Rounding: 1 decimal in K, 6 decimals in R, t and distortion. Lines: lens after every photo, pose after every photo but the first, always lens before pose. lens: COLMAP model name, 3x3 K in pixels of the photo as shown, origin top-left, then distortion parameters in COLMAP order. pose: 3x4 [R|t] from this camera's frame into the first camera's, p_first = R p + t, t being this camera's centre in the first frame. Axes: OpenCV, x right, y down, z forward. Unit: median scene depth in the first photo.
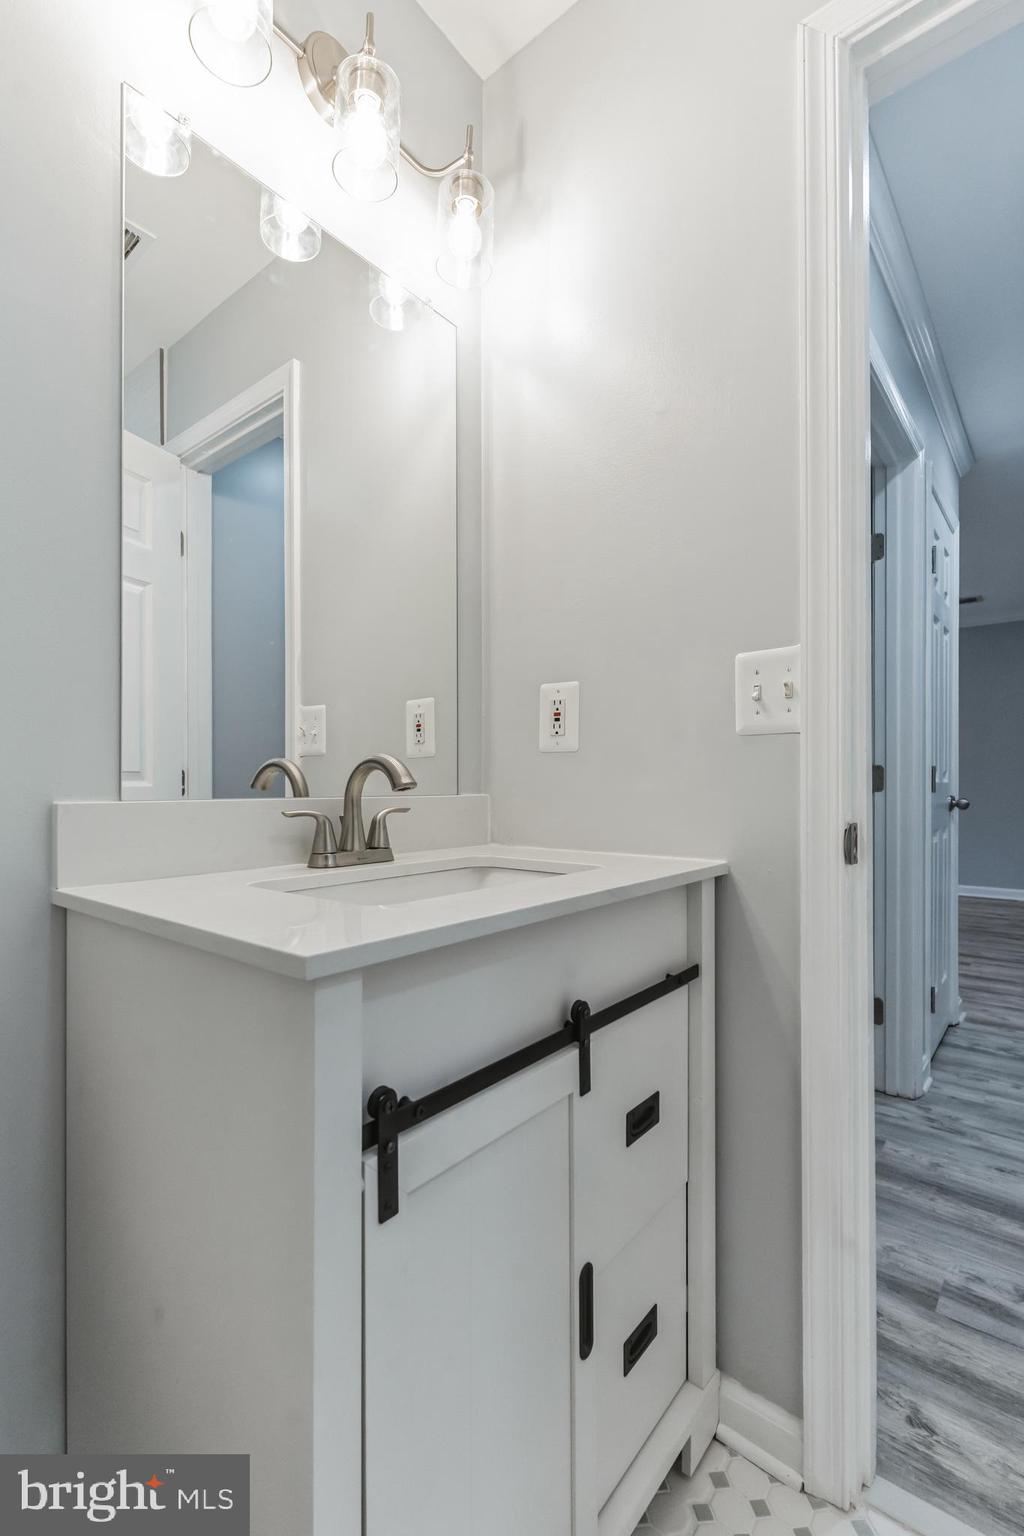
lens RADIAL K [[690.8, 0, 512.0], [0, 690.8, 768.0], [0, 0, 1]] dist [-0.002839, -0.000257]
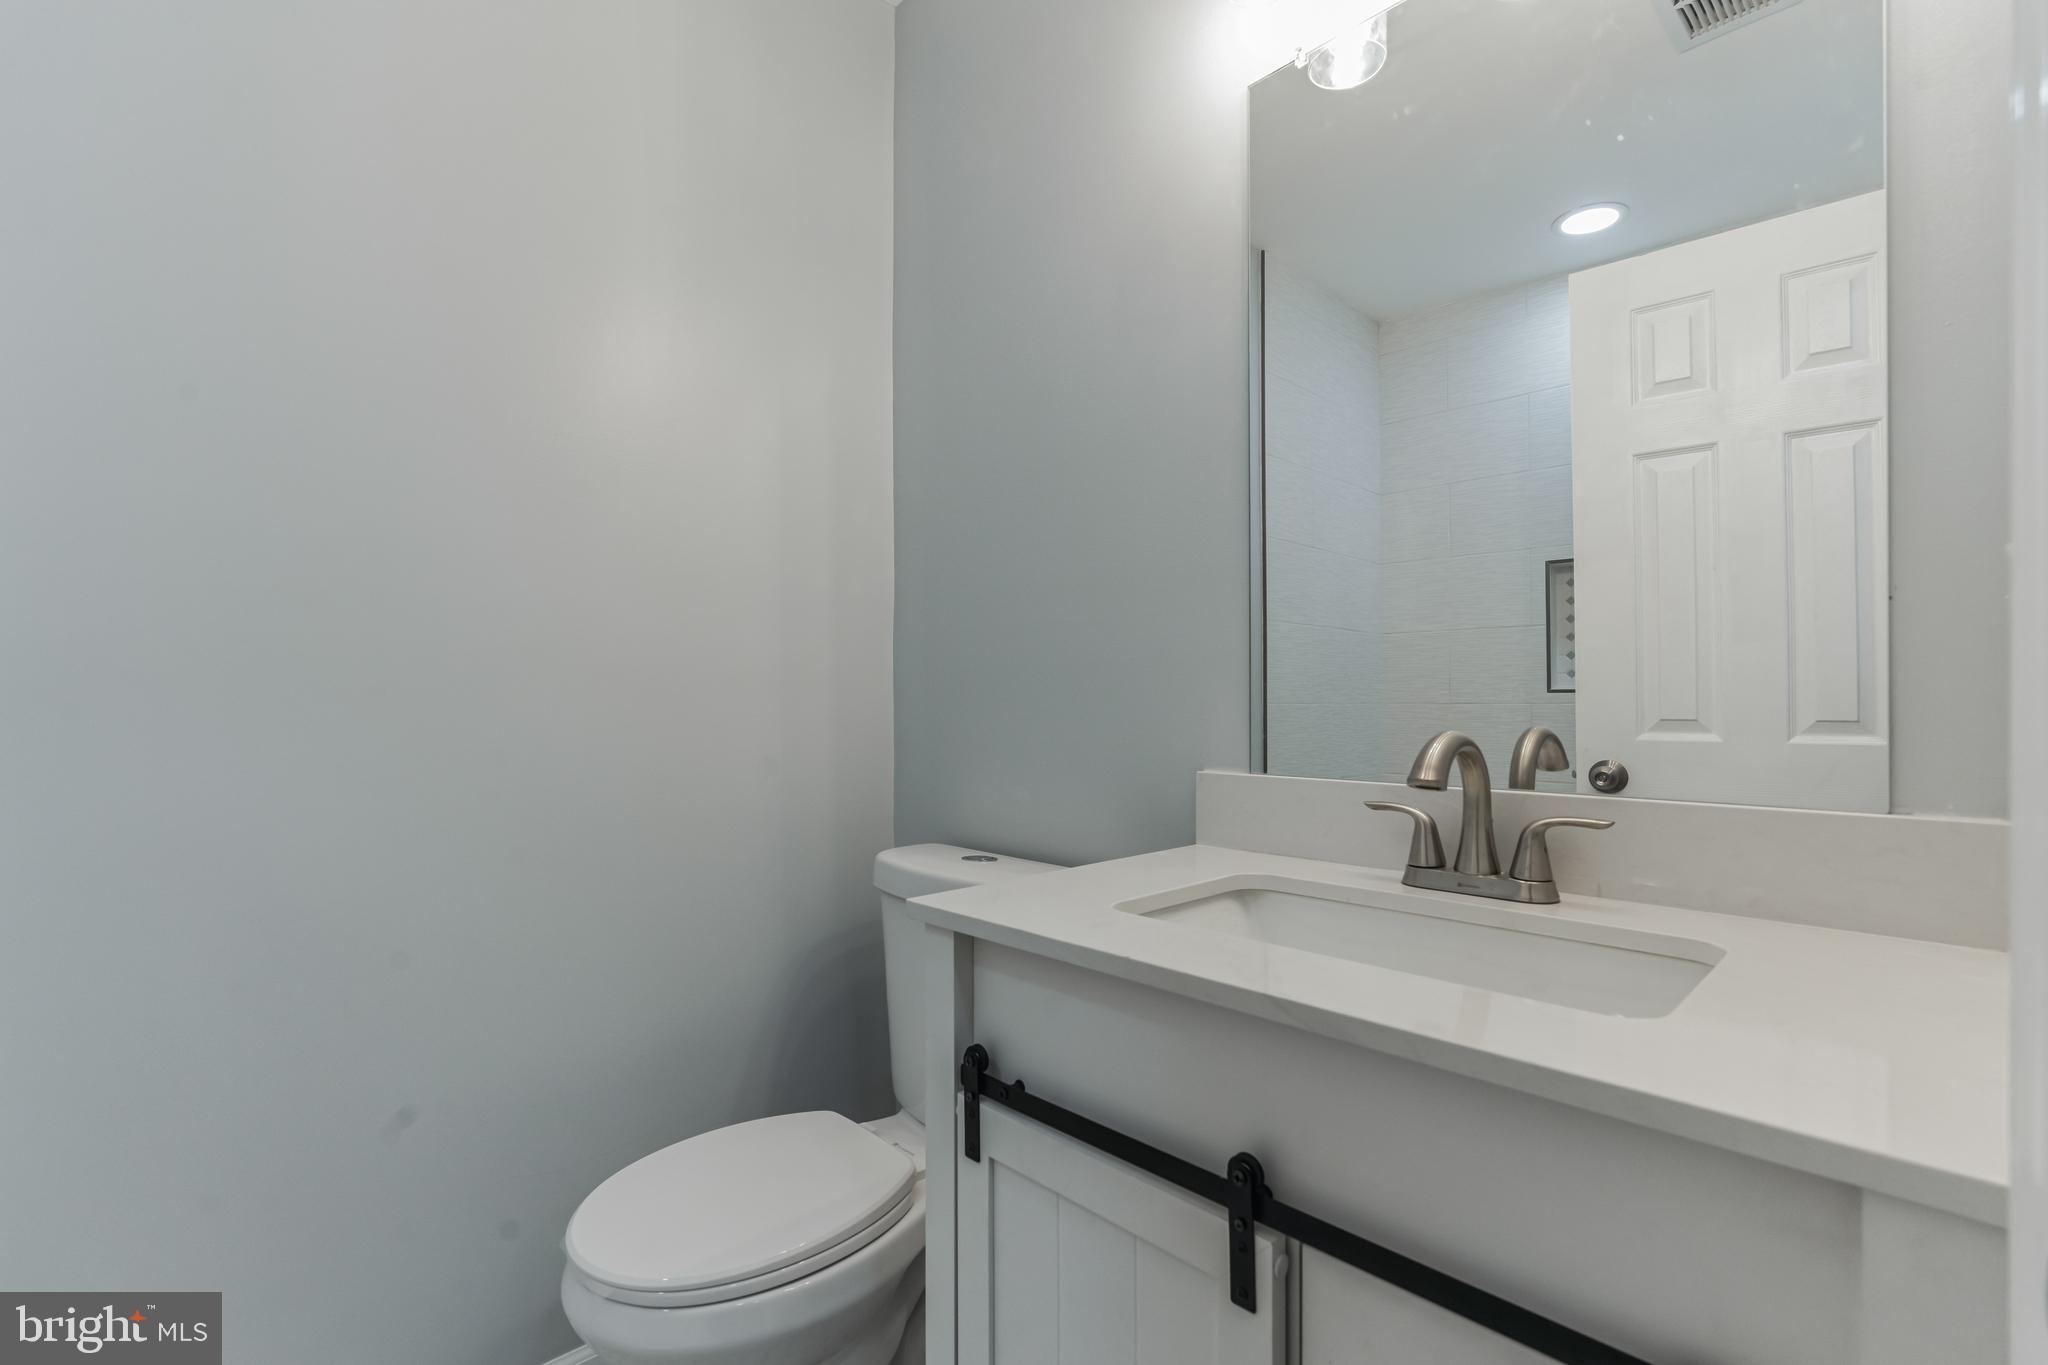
lens RADIAL K [[921.0, 0, 1021.8], [0, 921.0, 690.5], [0, 0, 1]] dist [-0.002839, -0.000257]
pose [[-0.080684, -0.005588, -0.996724, 1.183513], [0.010997, 0.999918, -0.006496, -0.098575], [0.996679, -0.011486, -0.080616, 1.082847]]
